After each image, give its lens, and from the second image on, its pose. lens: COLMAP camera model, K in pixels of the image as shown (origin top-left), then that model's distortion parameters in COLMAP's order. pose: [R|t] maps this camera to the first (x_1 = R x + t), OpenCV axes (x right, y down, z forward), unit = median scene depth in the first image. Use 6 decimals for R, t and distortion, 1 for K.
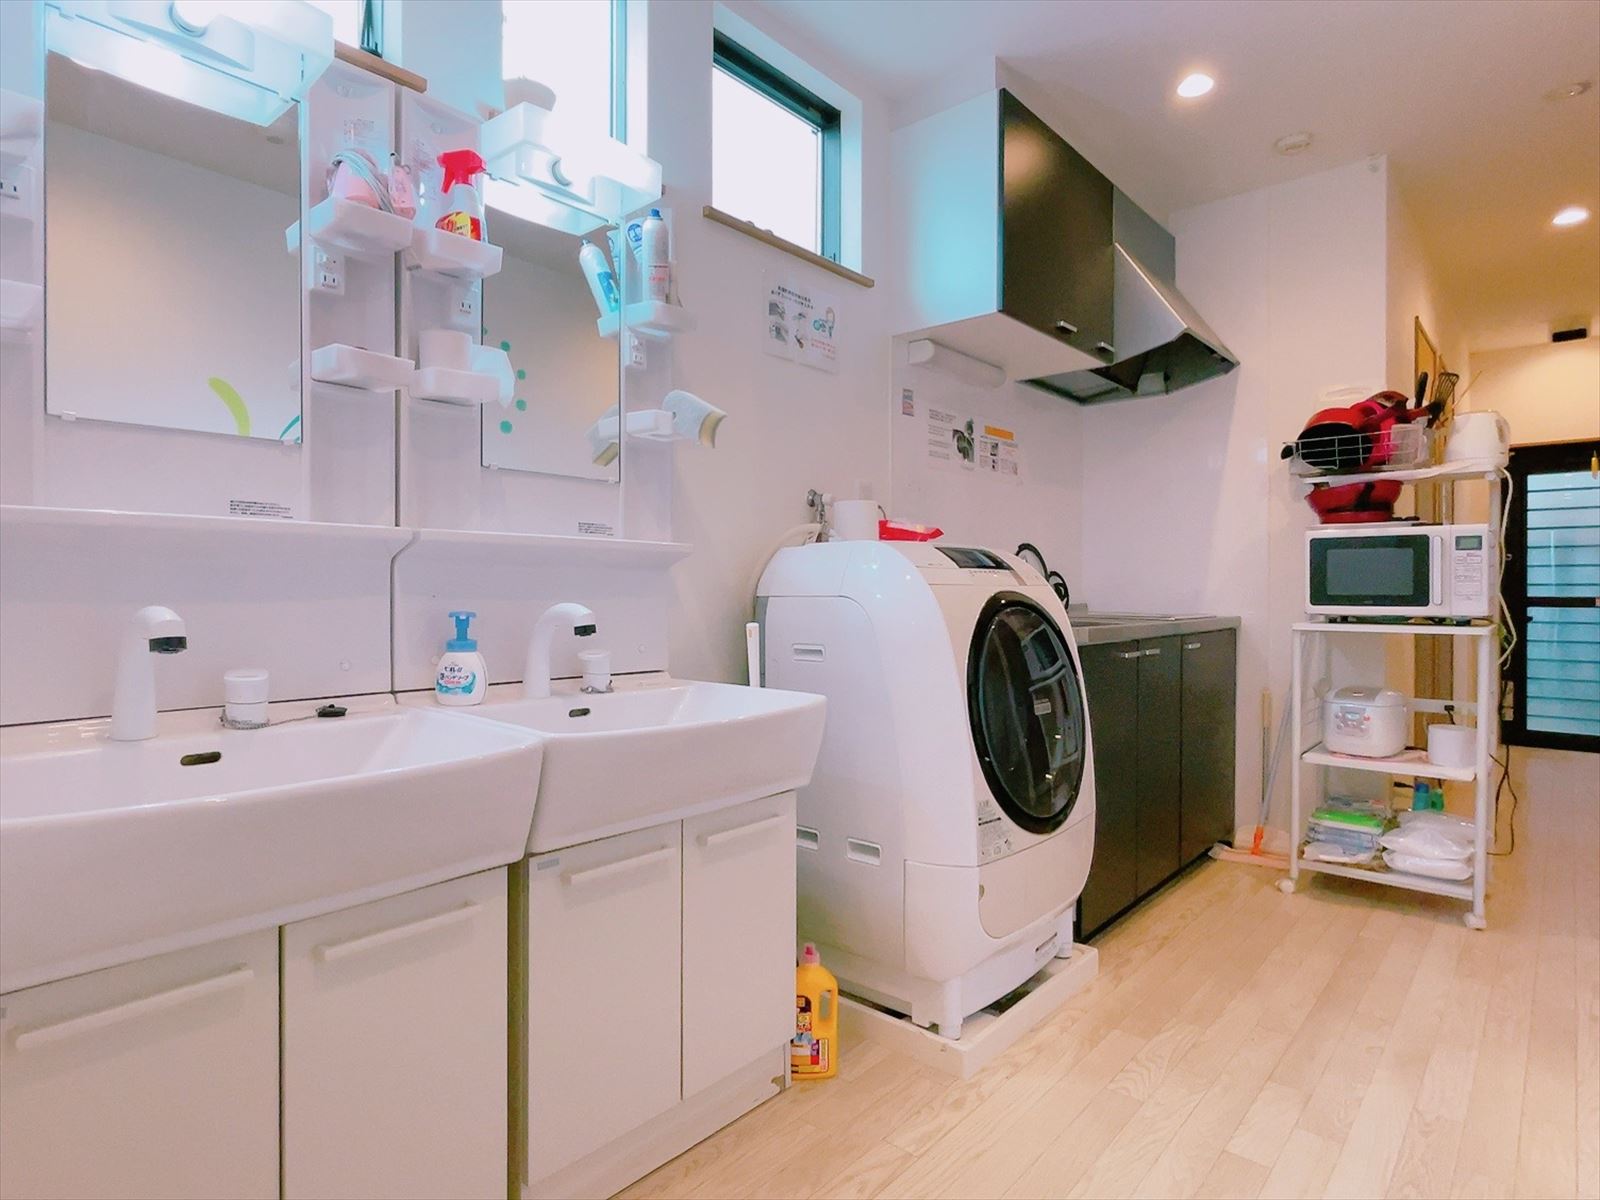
lens RADIAL K [[874.9, 0, 801.4], [0, 874.9, 597.4], [0, 0, 1]] dist [-0.003468, -0.000968]
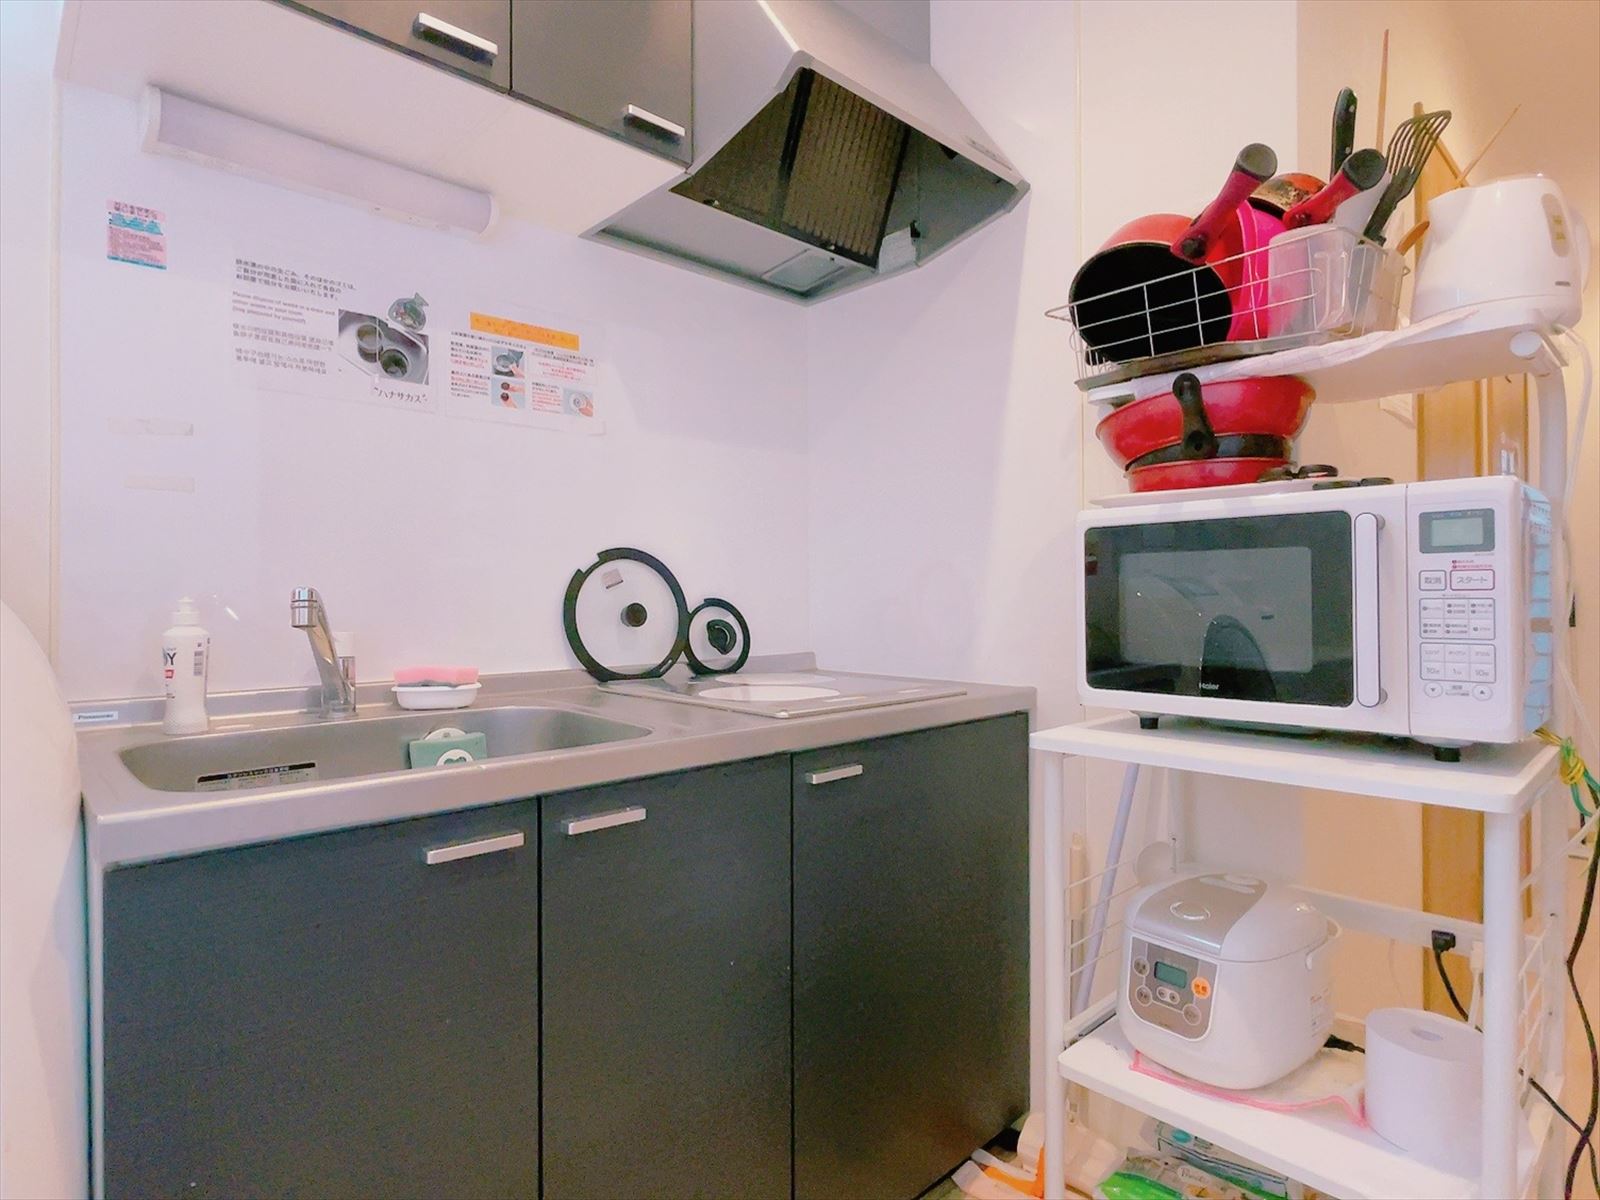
lens RADIAL K [[874.9, 0, 798.0], [0, 874.9, 595.5], [0, 0, 1]] dist [-0.003468, -0.000968]
pose [[0.996338, -0.008211, -0.085104, 0.492853], [0.007509, 0.999935, -0.008561, -0.033003], [0.085169, 0.007891, 0.996335, 0.584216]]
